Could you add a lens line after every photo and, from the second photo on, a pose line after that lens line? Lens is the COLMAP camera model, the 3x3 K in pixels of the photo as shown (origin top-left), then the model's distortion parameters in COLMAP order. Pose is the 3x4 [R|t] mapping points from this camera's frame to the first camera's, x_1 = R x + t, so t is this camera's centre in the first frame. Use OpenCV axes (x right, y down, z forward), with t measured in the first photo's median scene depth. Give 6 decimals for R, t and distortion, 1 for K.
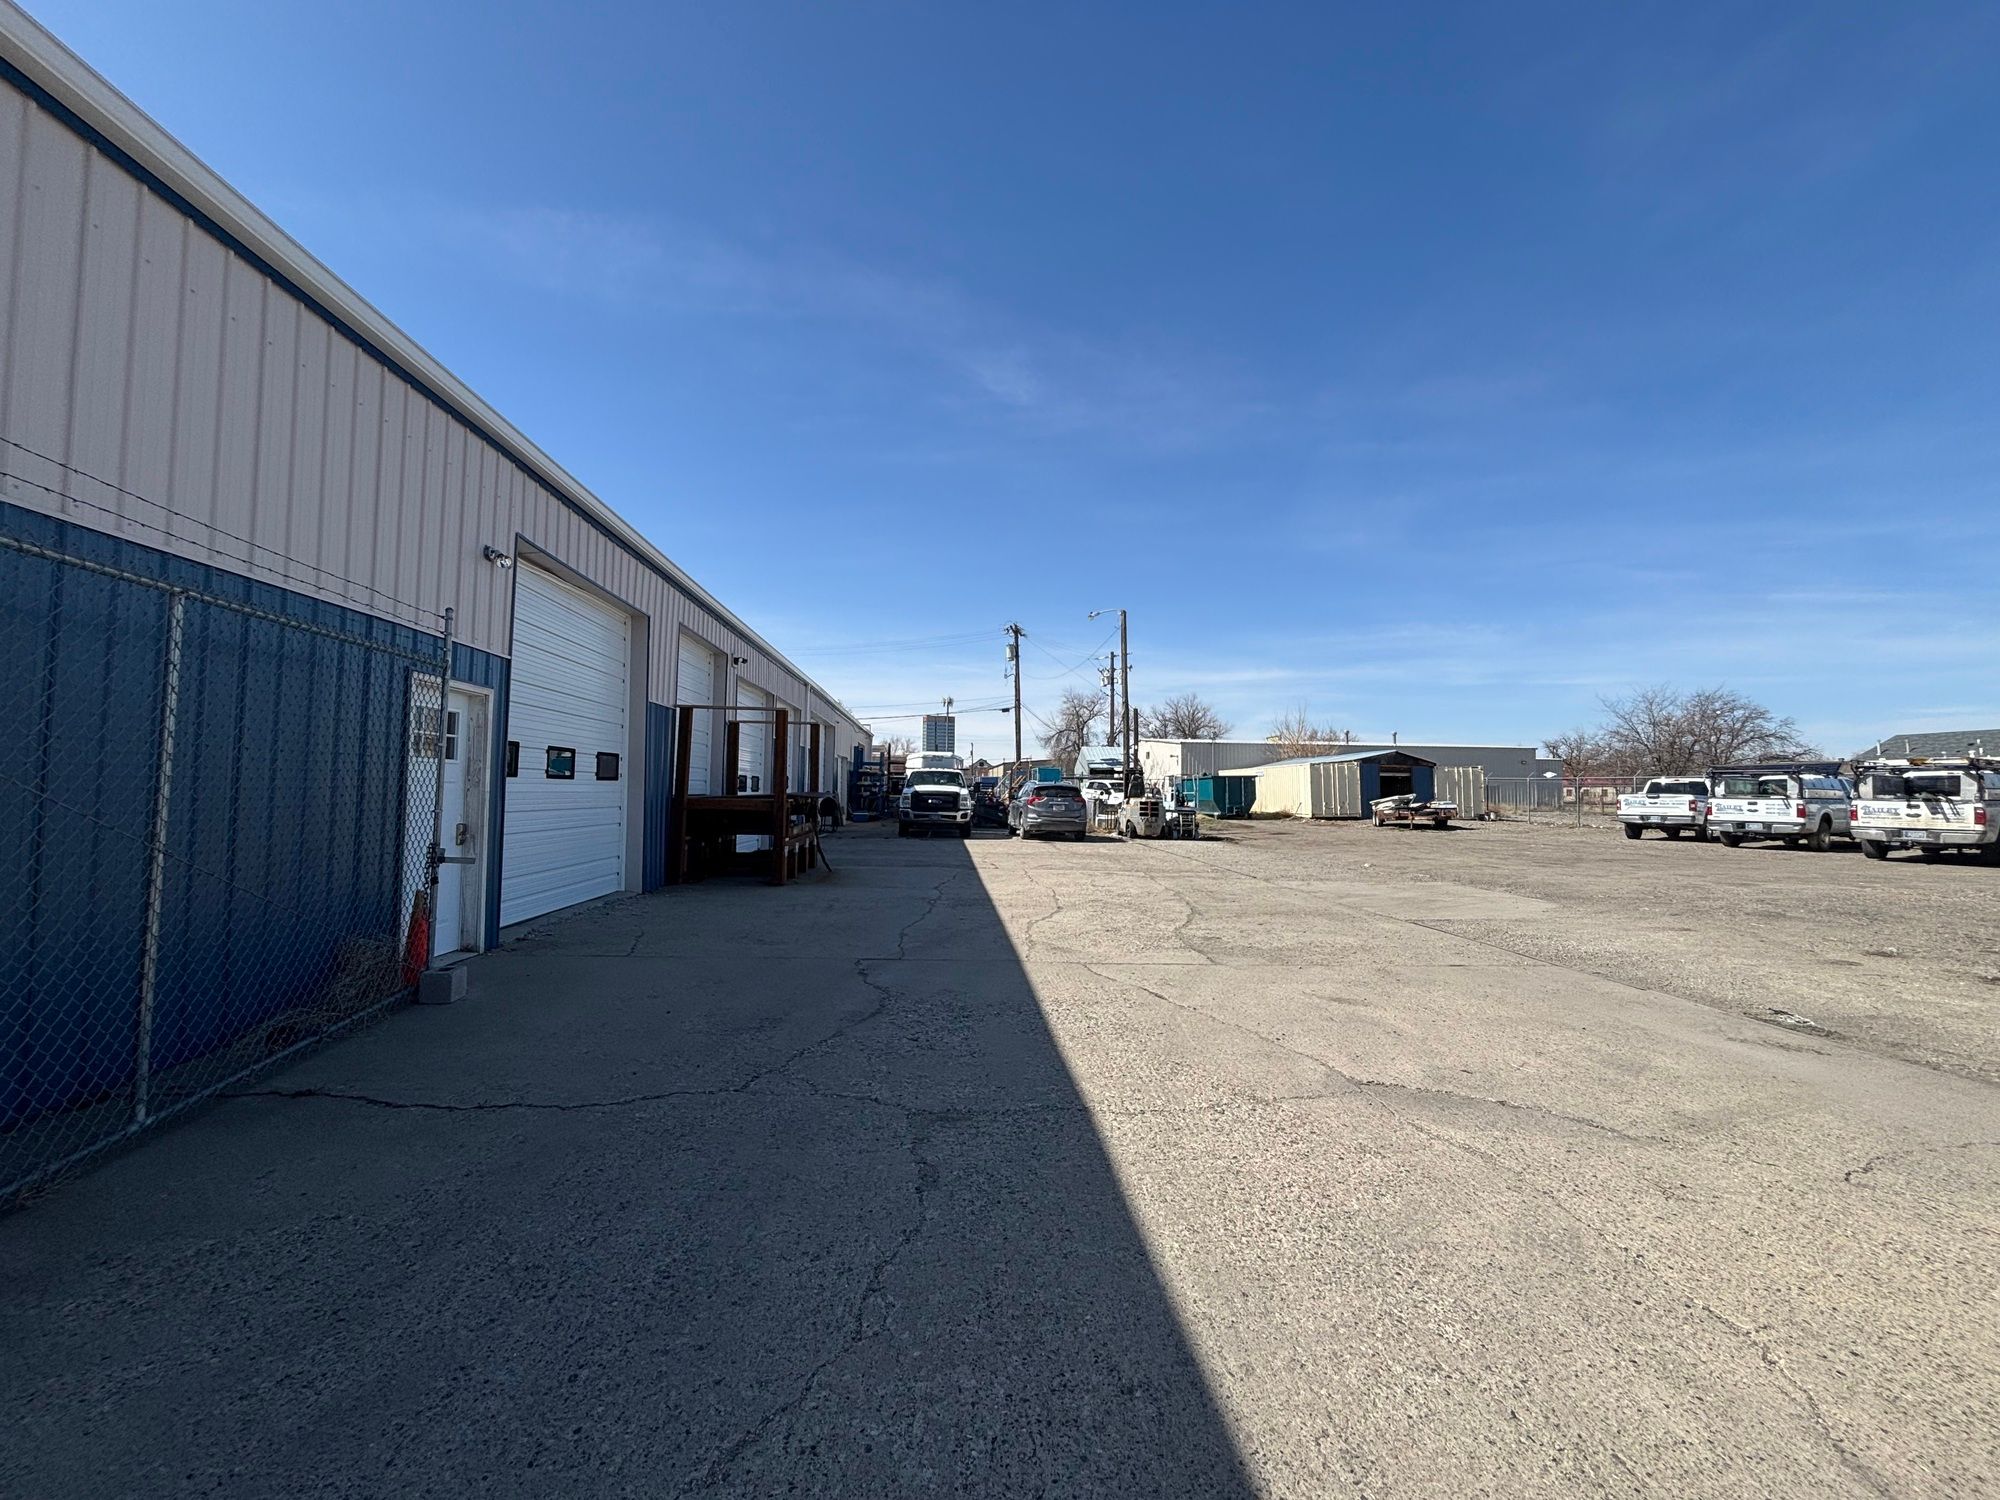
lens RADIAL K [[809.7, 0, 994.7], [0, 809.7, 750.4], [0, 0, 1]] dist [0.000152, 0.000106]
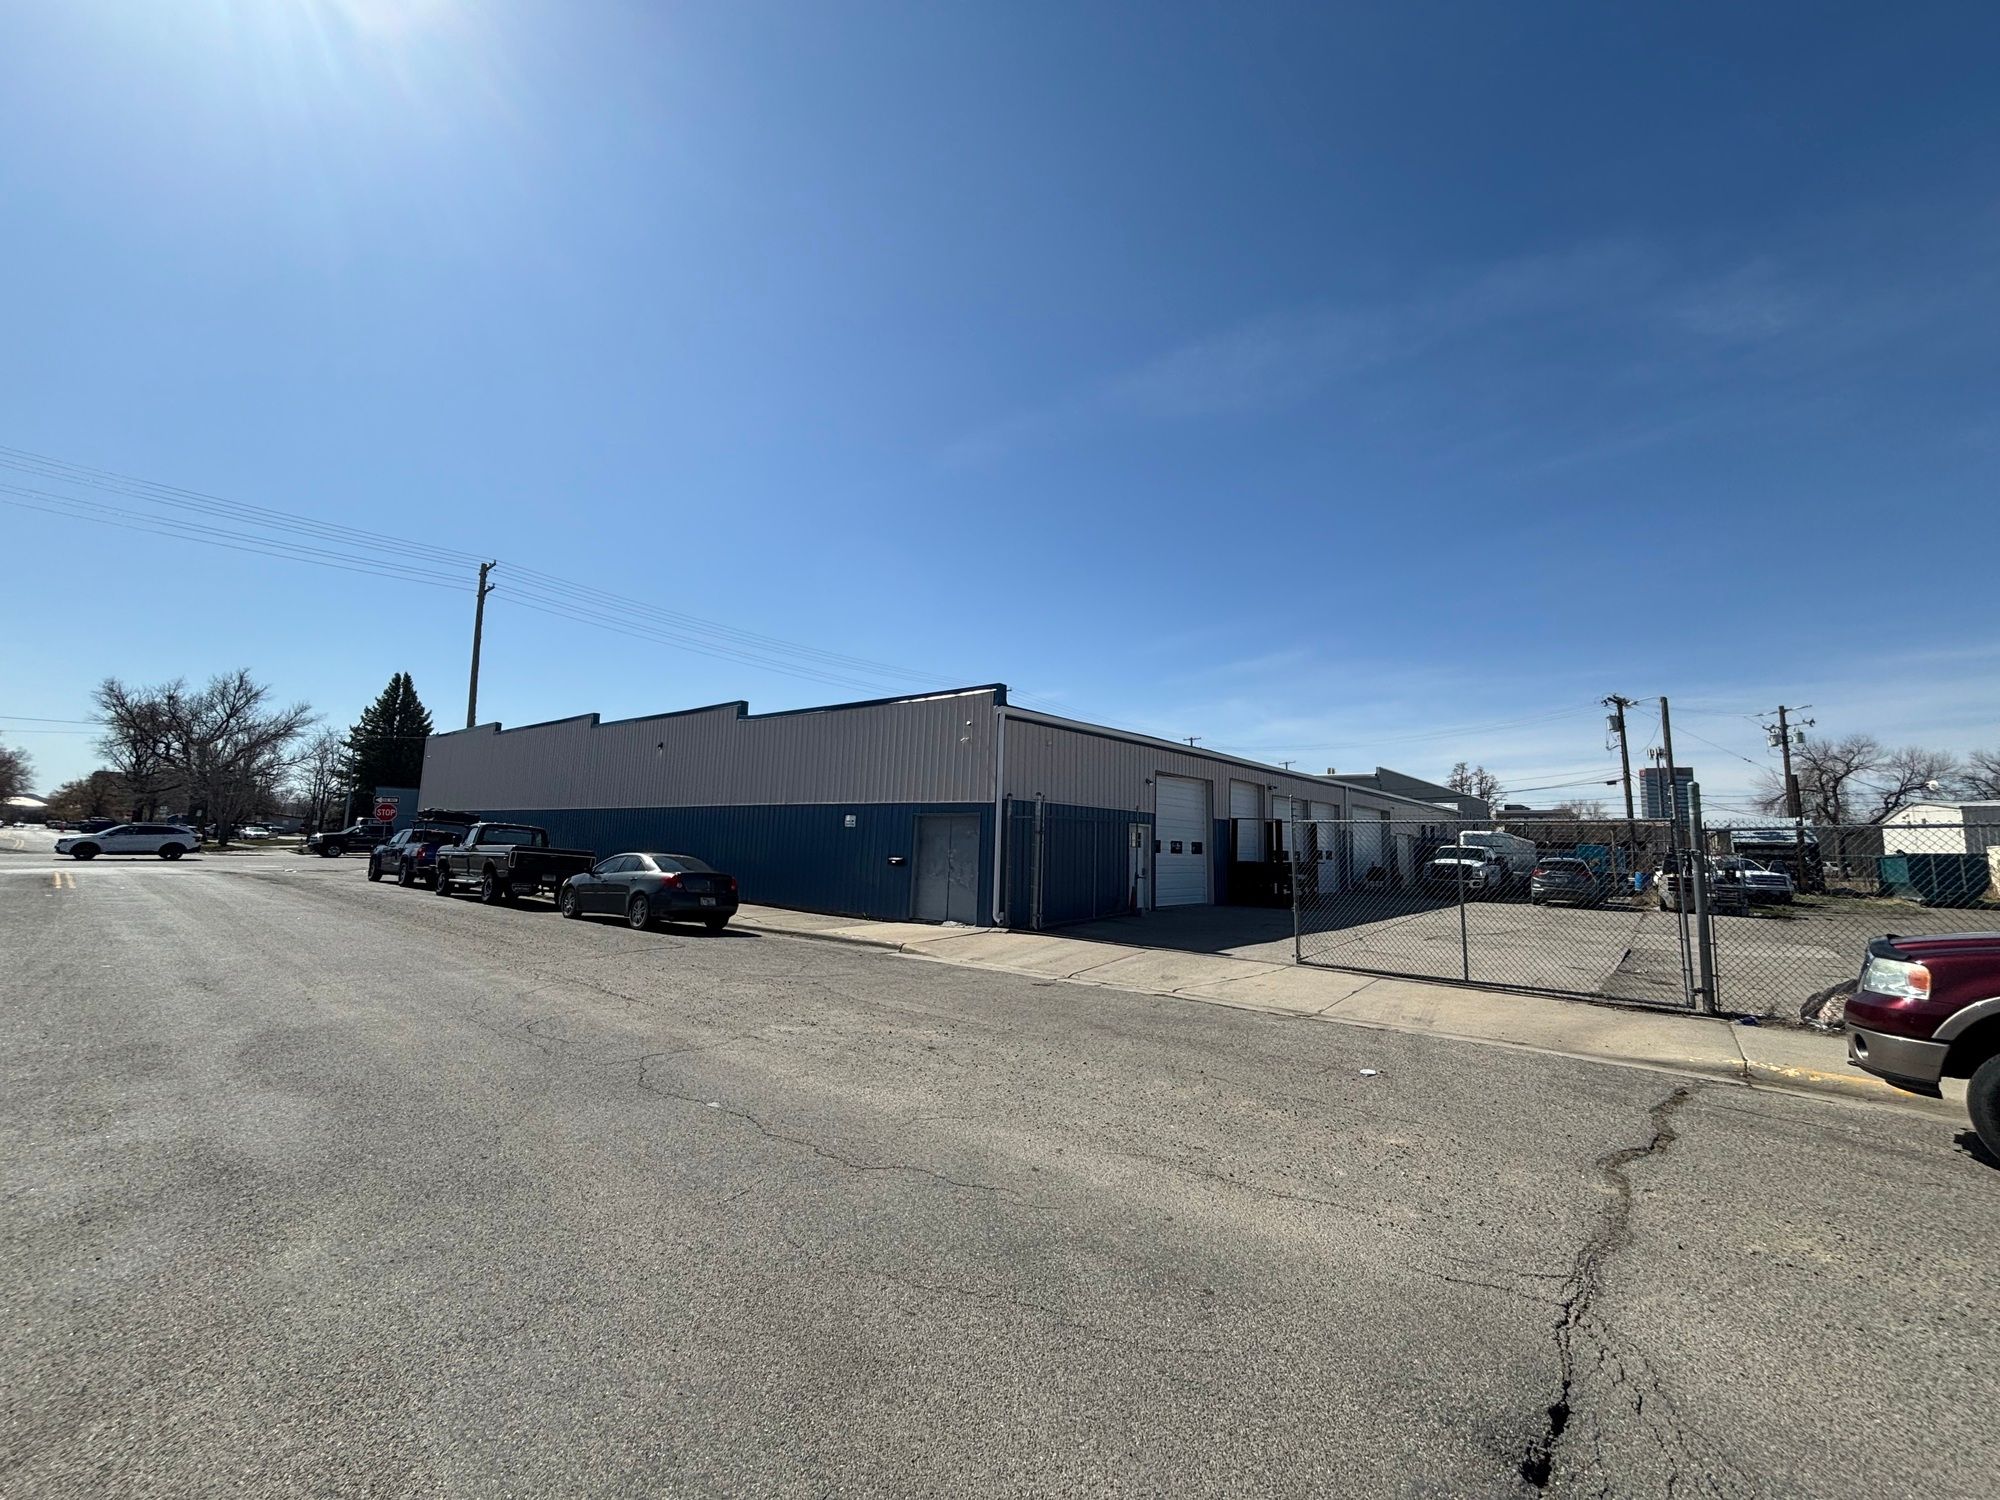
lens RADIAL K [[809.7, 0, 995.1], [0, 809.7, 748.1], [0, 0, 1]] dist [0.000152, 0.000106]
pose [[0.721105, -0.075224, -0.688730, 1.042322], [0.015733, 0.995610, -0.092269, -0.086562], [0.692647, 0.055700, 0.719123, -1.556960]]
